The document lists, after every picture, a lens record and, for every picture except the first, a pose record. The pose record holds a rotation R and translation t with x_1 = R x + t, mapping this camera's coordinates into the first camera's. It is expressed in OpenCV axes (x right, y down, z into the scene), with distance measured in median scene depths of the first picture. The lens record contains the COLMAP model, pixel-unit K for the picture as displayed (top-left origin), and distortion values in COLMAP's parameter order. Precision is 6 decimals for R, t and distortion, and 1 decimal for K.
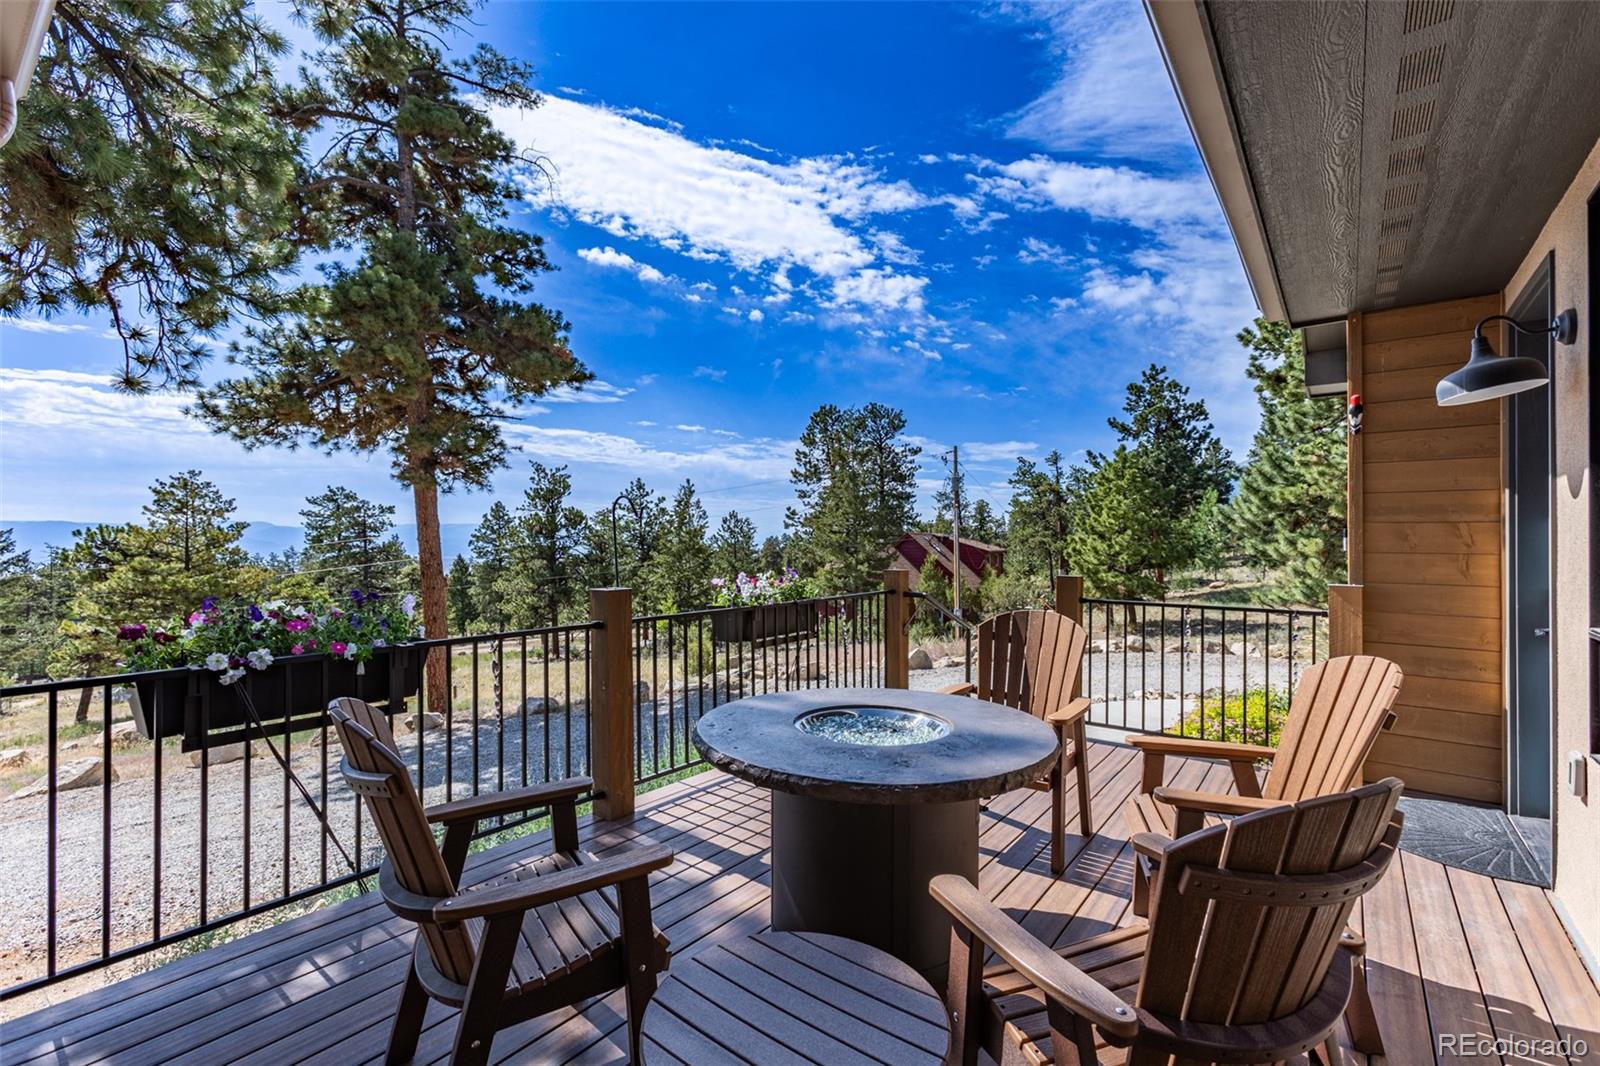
lens RADIAL K [[724.5, 0, 787.8], [0, 724.5, 533.9], [0, 0, 1]] dist [0.002262, 0.000256]
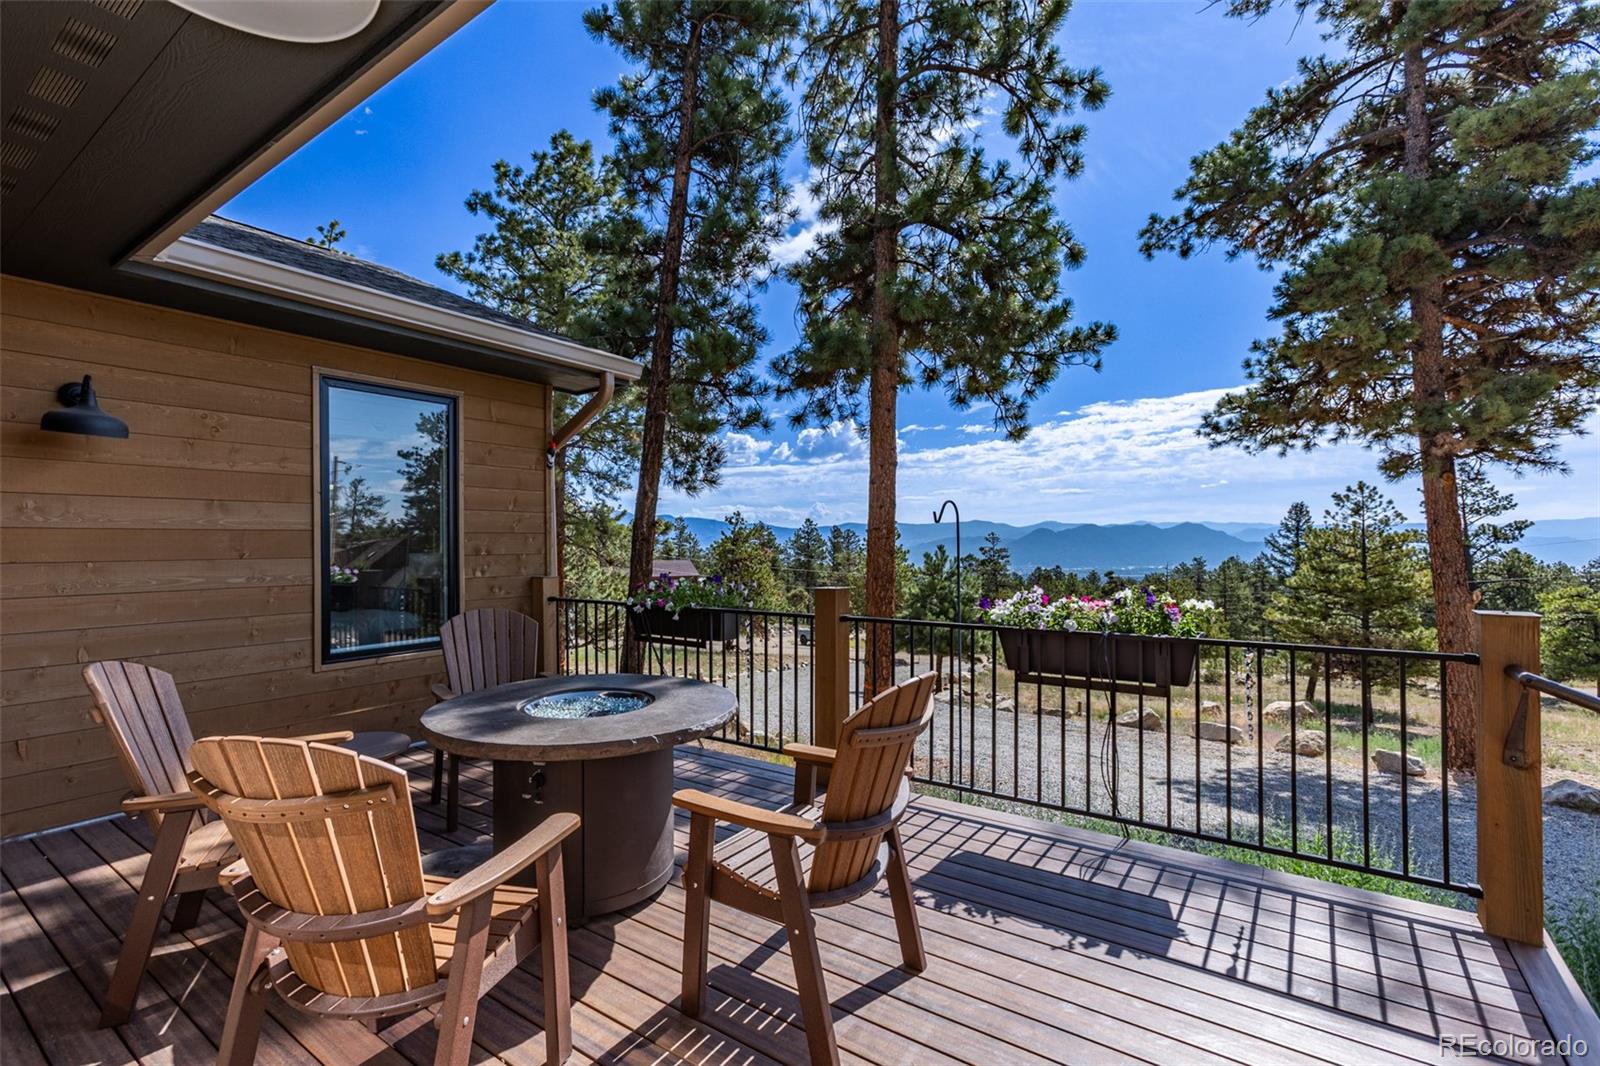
lens RADIAL K [[724.5, 0, 791.6], [0, 724.5, 537.7], [0, 0, 1]] dist [0.002262, 0.000256]
pose [[0.050899, -0.005441, -0.998689, 0.227195], [0.010074, 0.999937, -0.004934, 0.000056], [0.998653, -0.009810, 0.050951, 0.219814]]
